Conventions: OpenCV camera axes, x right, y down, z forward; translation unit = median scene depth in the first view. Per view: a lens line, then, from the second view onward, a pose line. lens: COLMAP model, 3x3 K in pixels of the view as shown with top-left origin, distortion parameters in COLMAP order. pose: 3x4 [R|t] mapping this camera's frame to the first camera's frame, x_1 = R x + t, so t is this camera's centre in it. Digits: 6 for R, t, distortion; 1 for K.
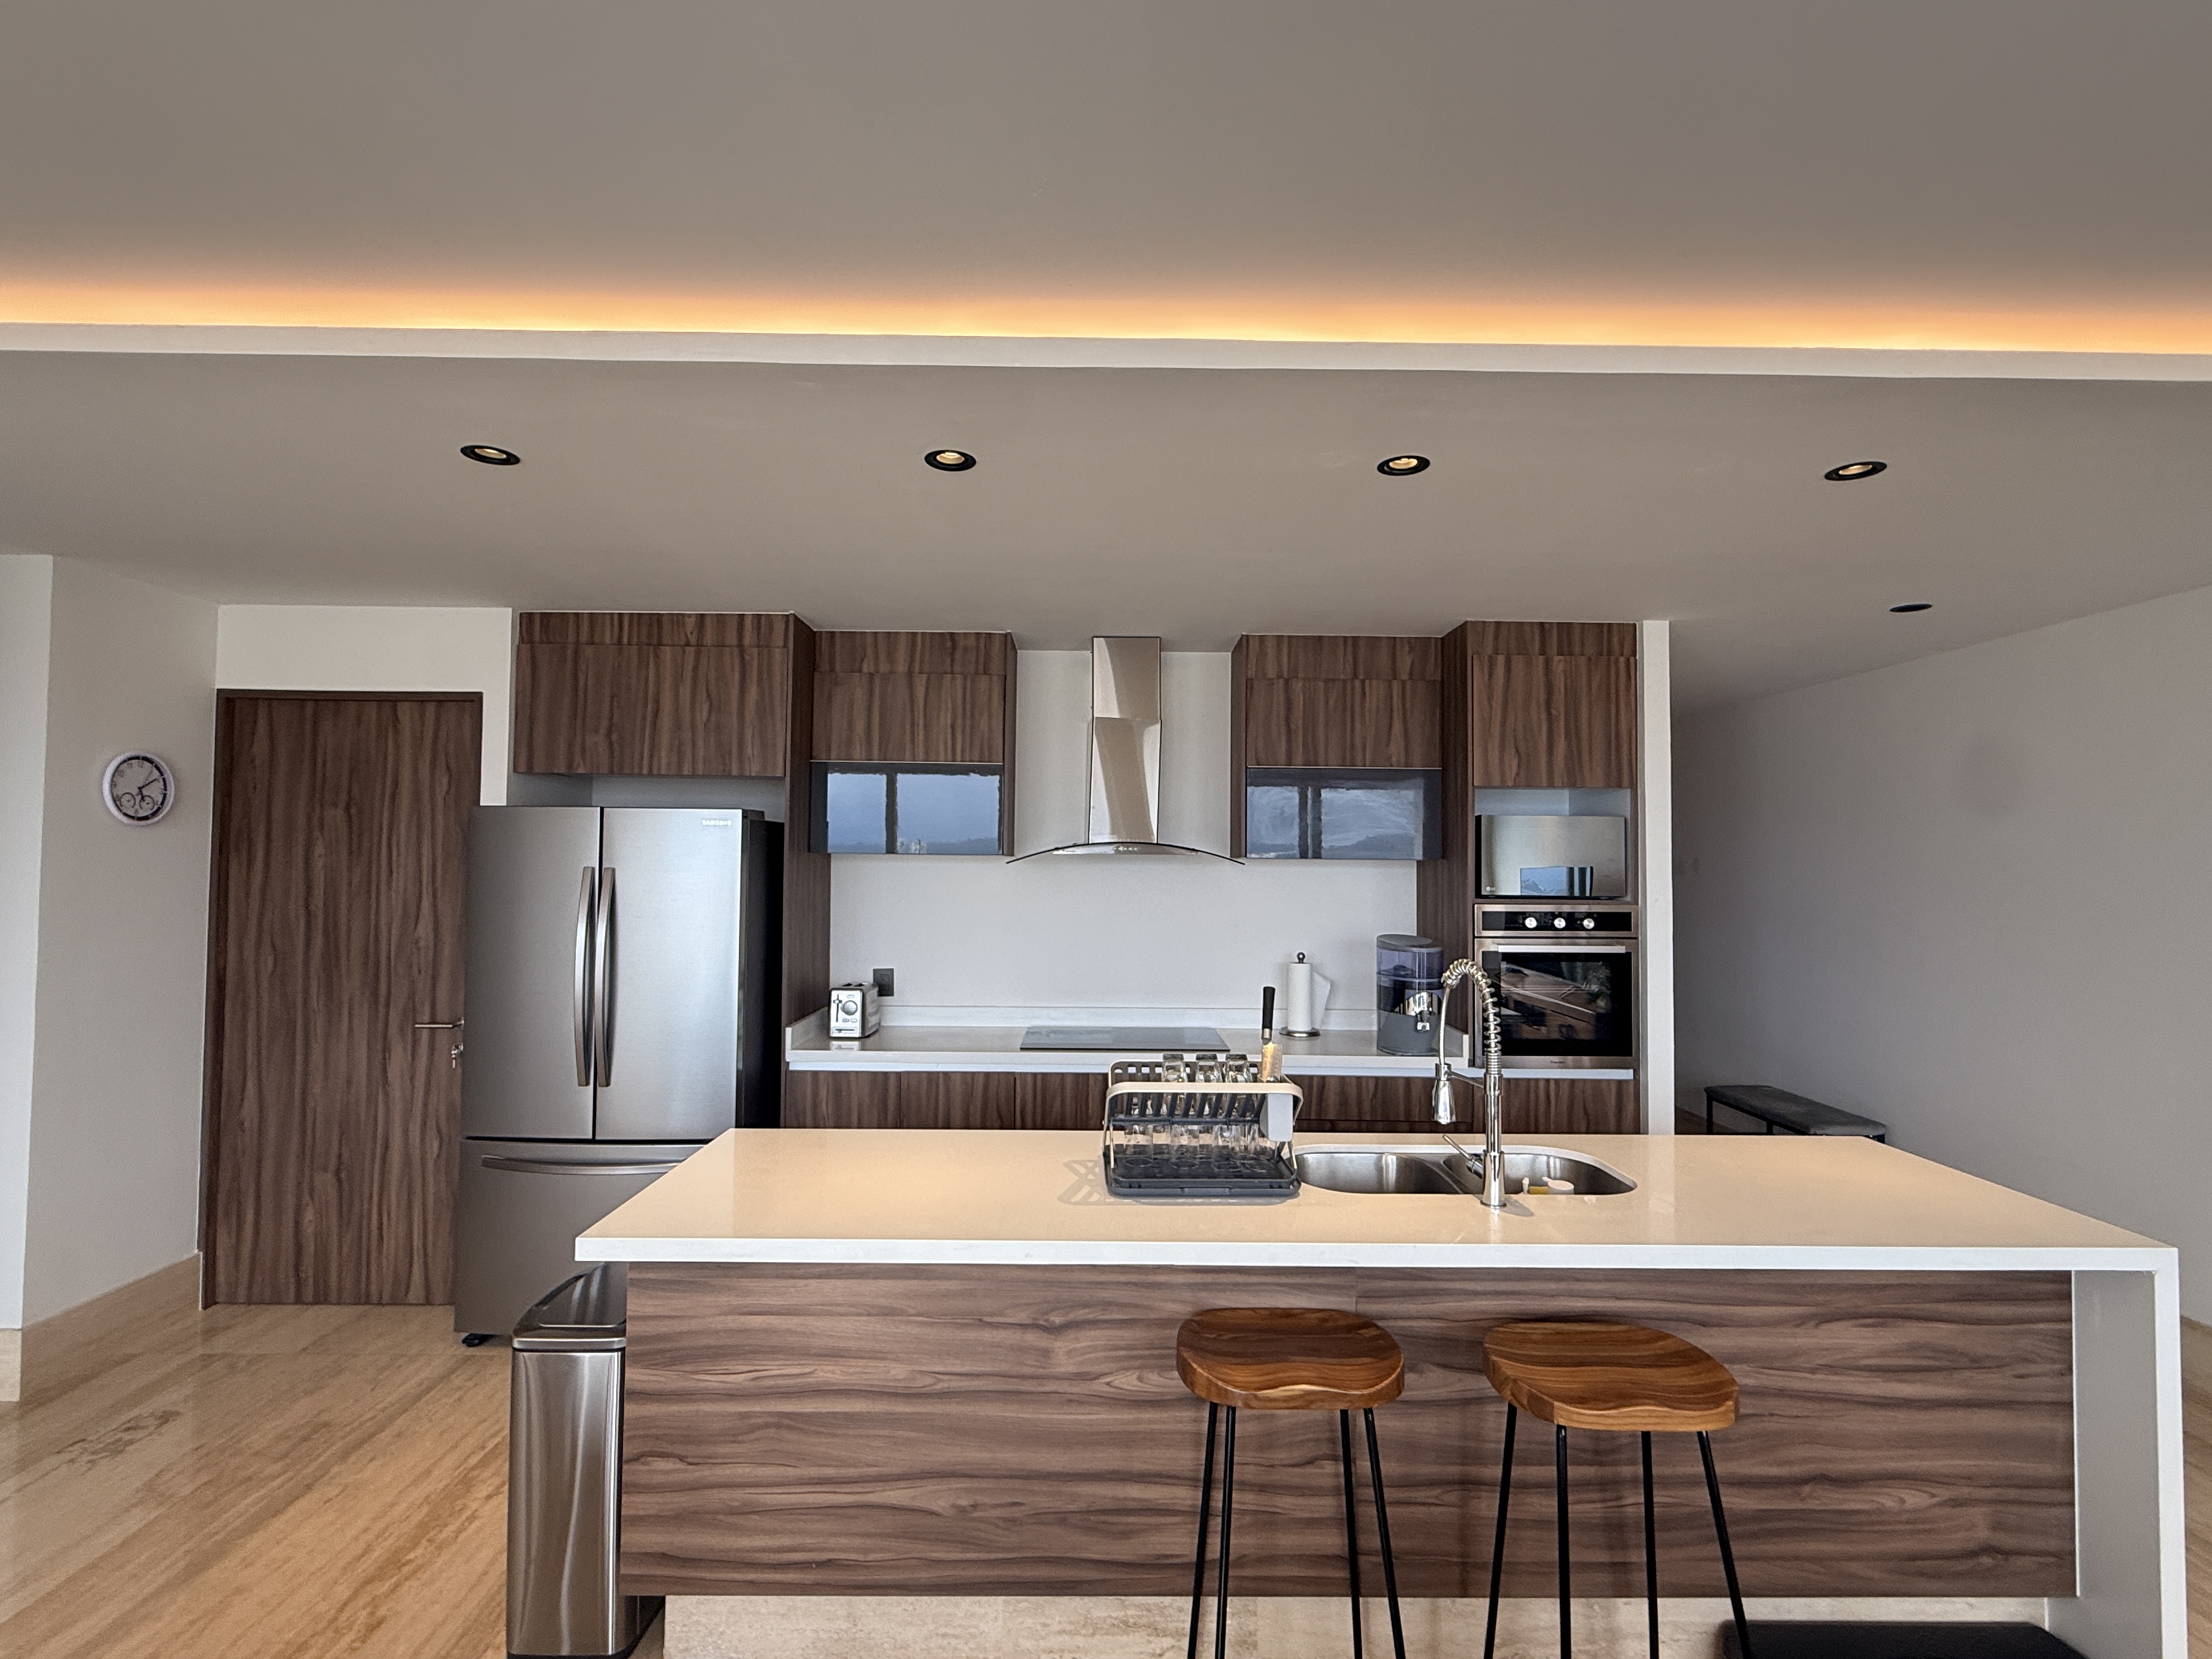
lens RADIAL K [[1056.4, 0, 1098.3], [0, 1056.4, 833.5], [0, 0, 1]] dist [-0.003024, 0.003822]
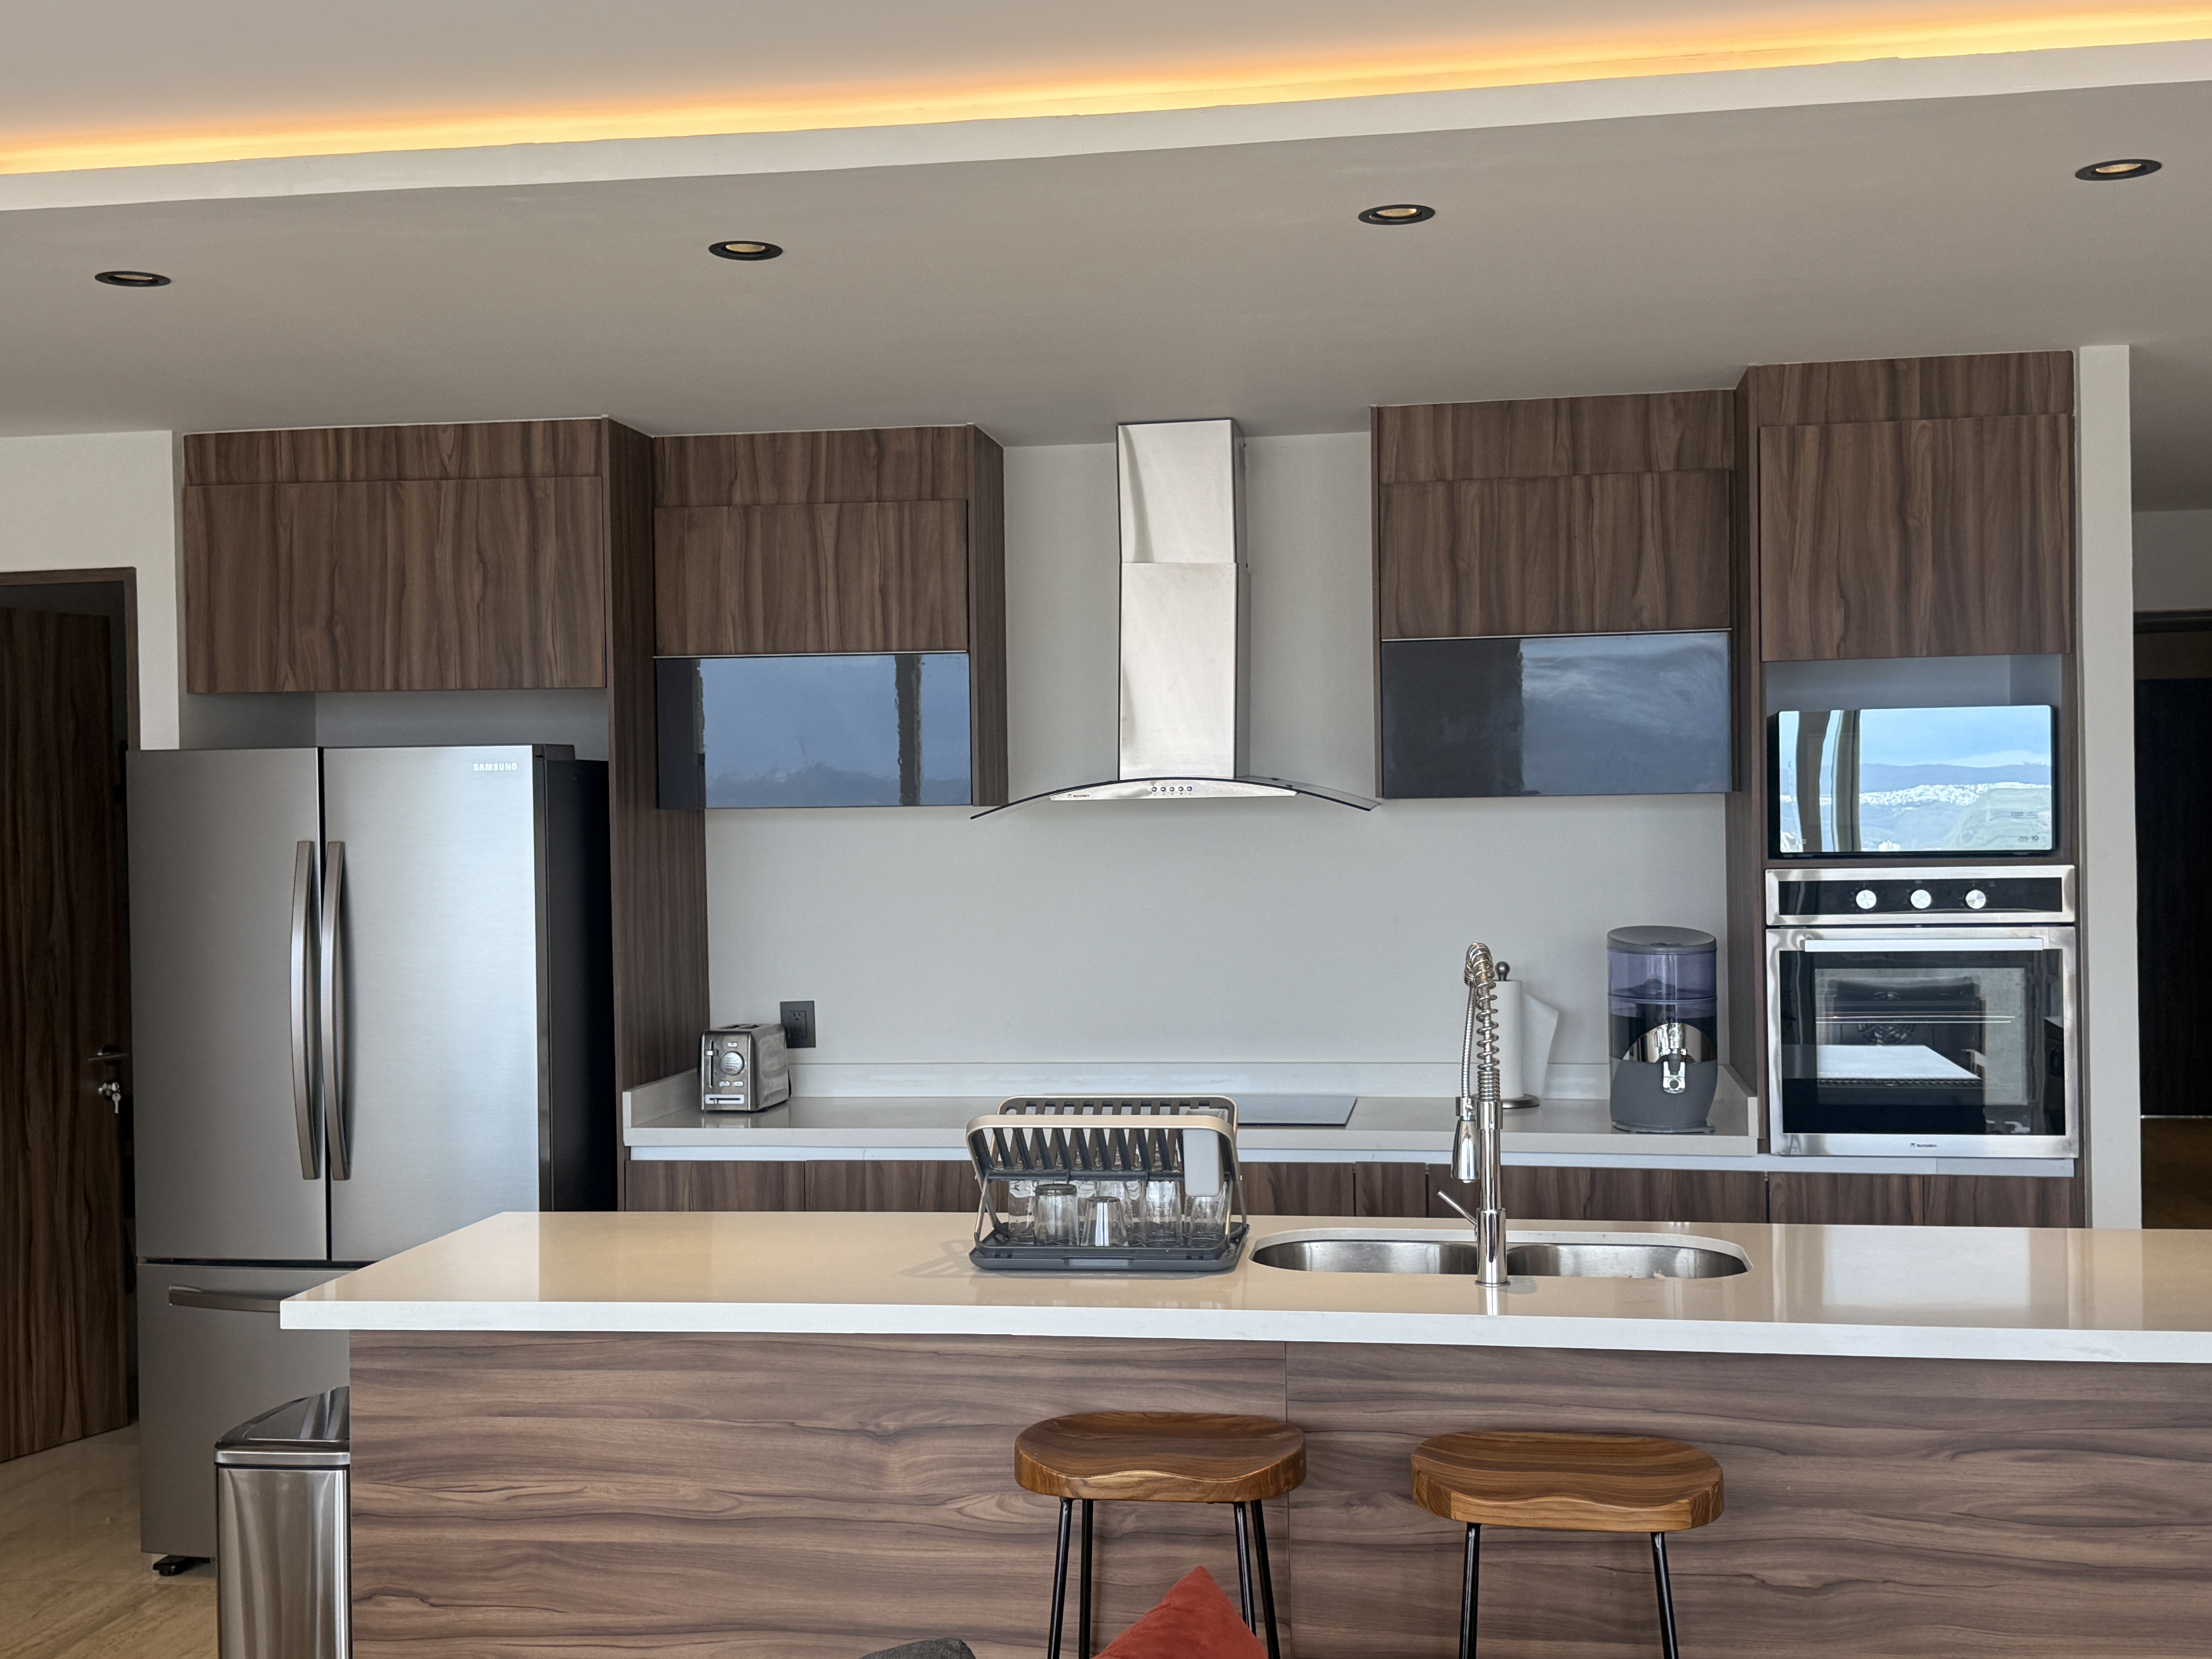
lens RADIAL K [[2477.4, 0, 1104.2], [0, 2477.4, 842.1], [0, 0, 1]] dist [0.099942, 0.000000]
pose [[0.986619, -0.024093, -0.161251, 0.230963], [0.030889, 0.998731, 0.039768, -0.012745], [0.160089, -0.044216, 0.986112, -0.404207]]
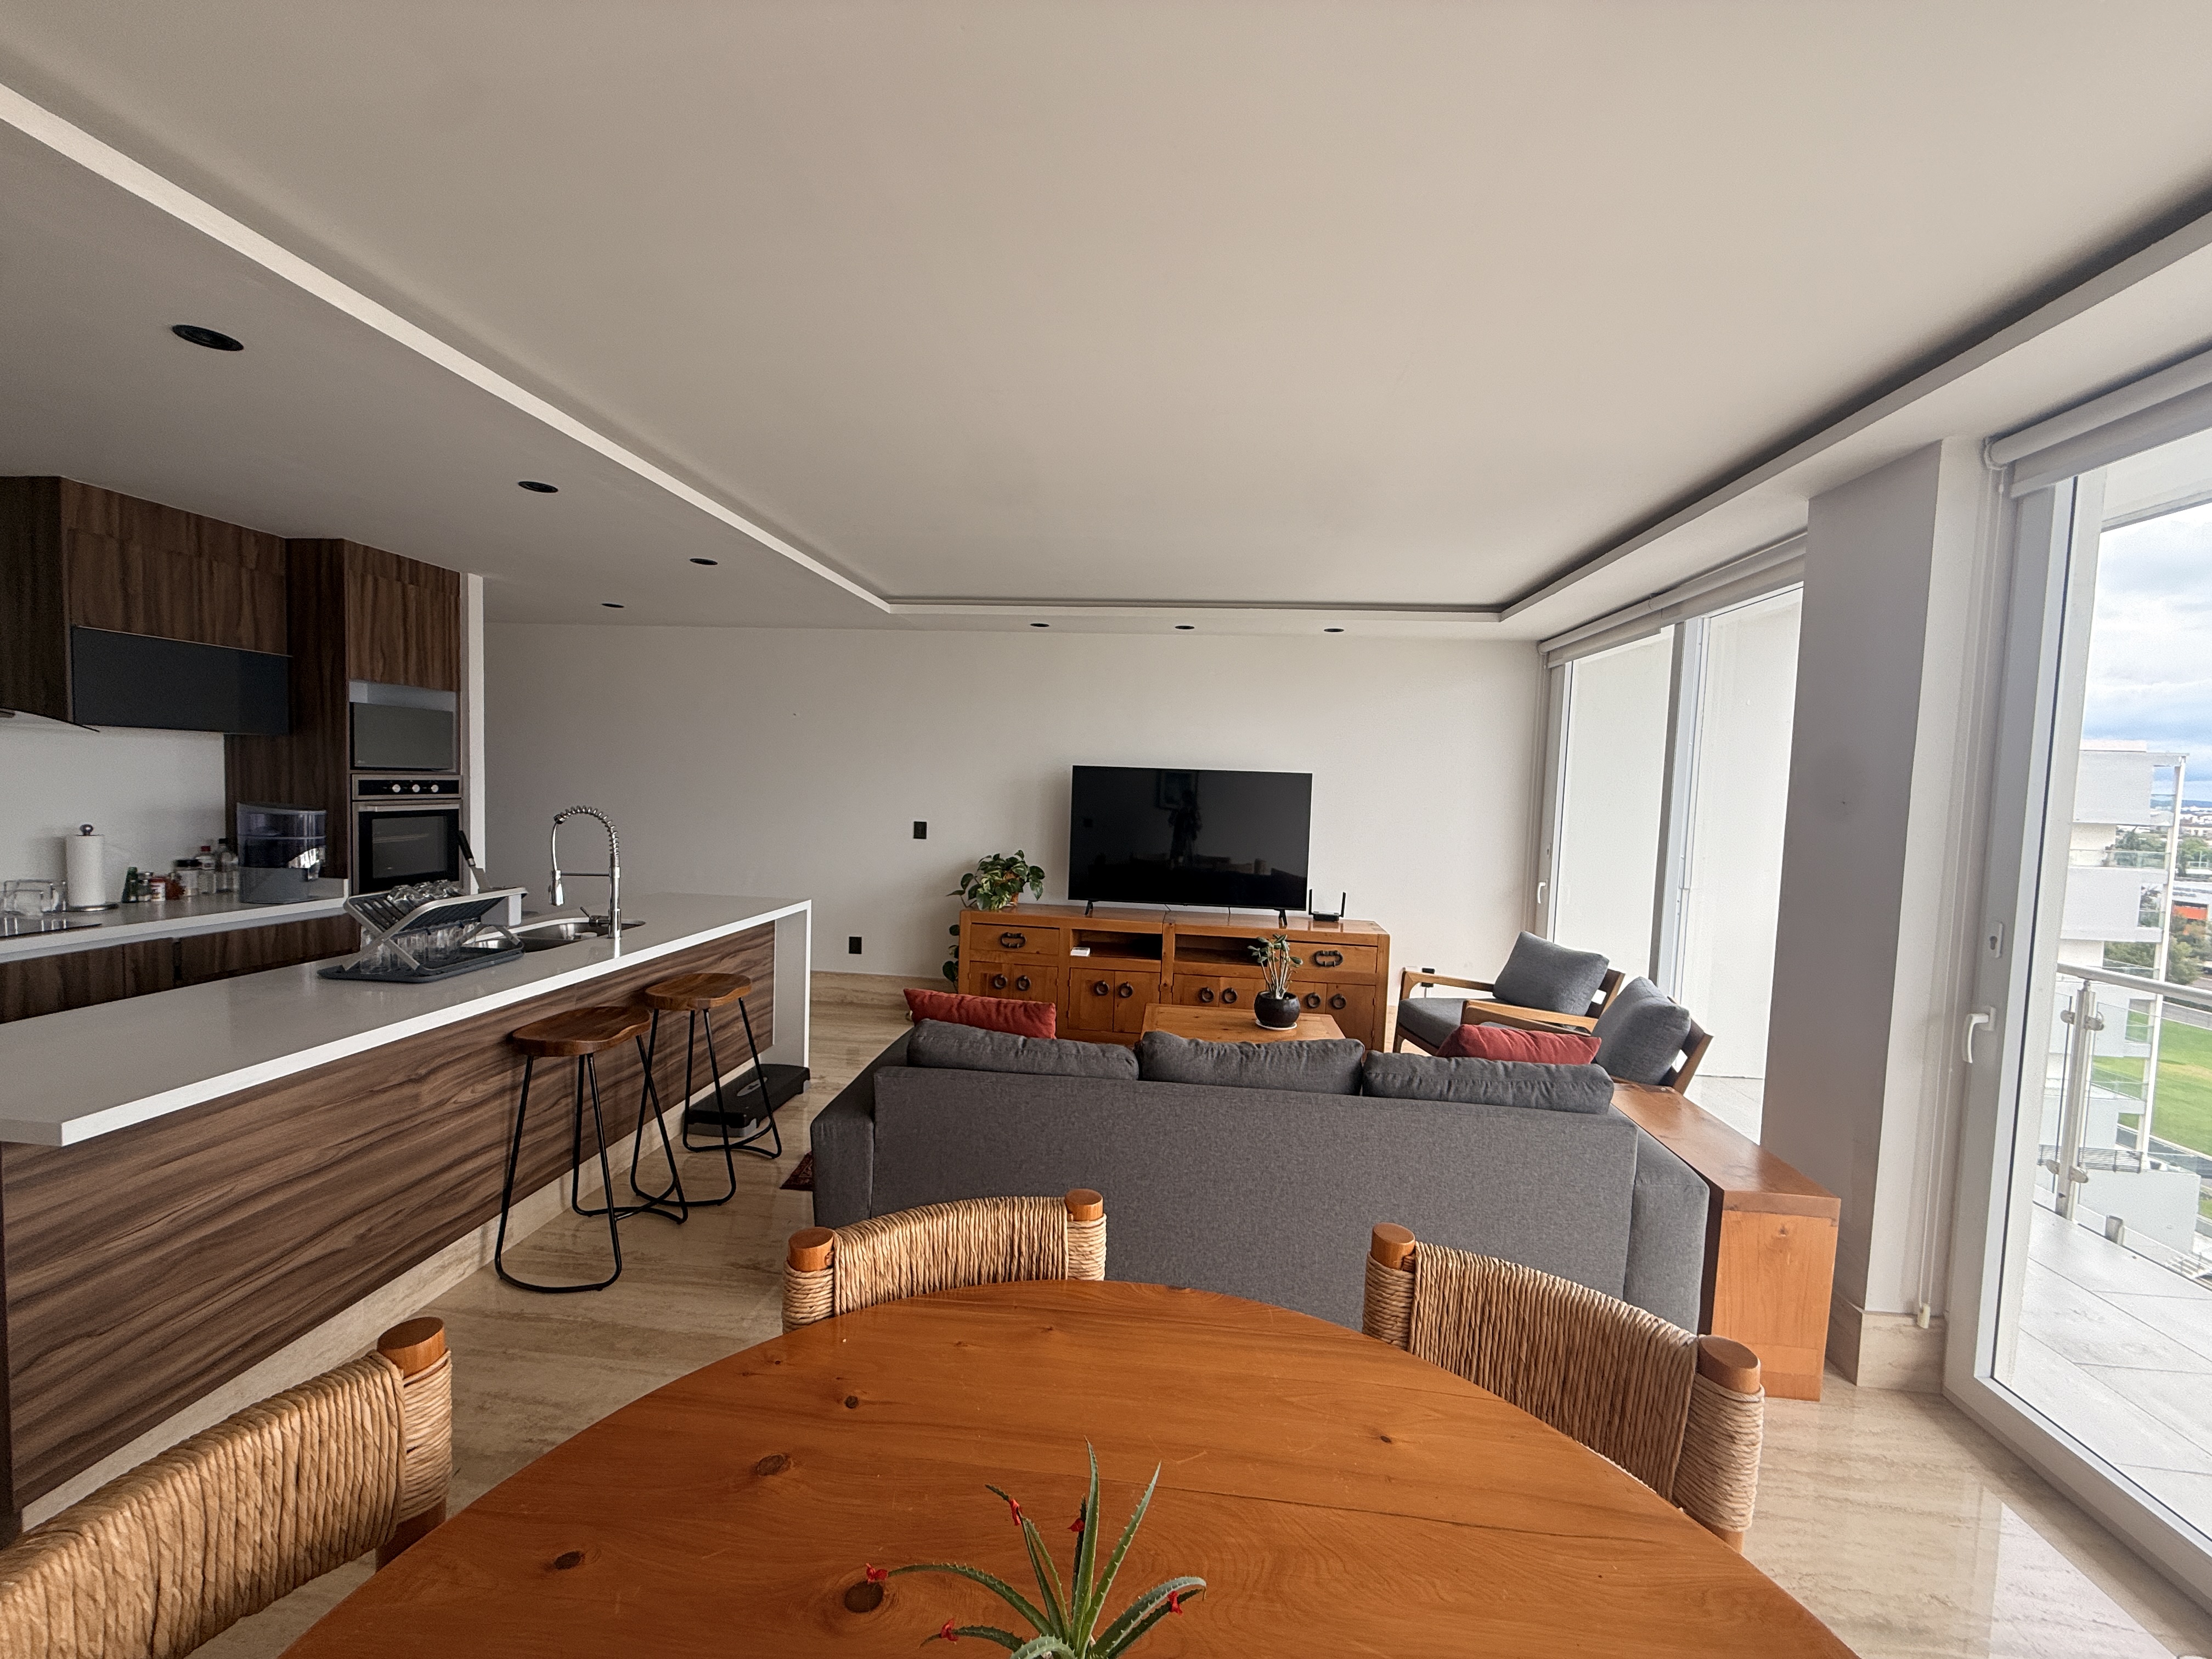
lens RADIAL K [[876.7, 0, 1110.3], [0, 876.7, 832.5], [0, 0, 1]] dist [0.000071, 0.000330]
pose [[0.107981, -0.063306, 0.992135, -0.599975], [-0.065674, 0.995336, 0.070658, 0.004073], [-0.991981, -0.072787, 0.103320, 0.004468]]
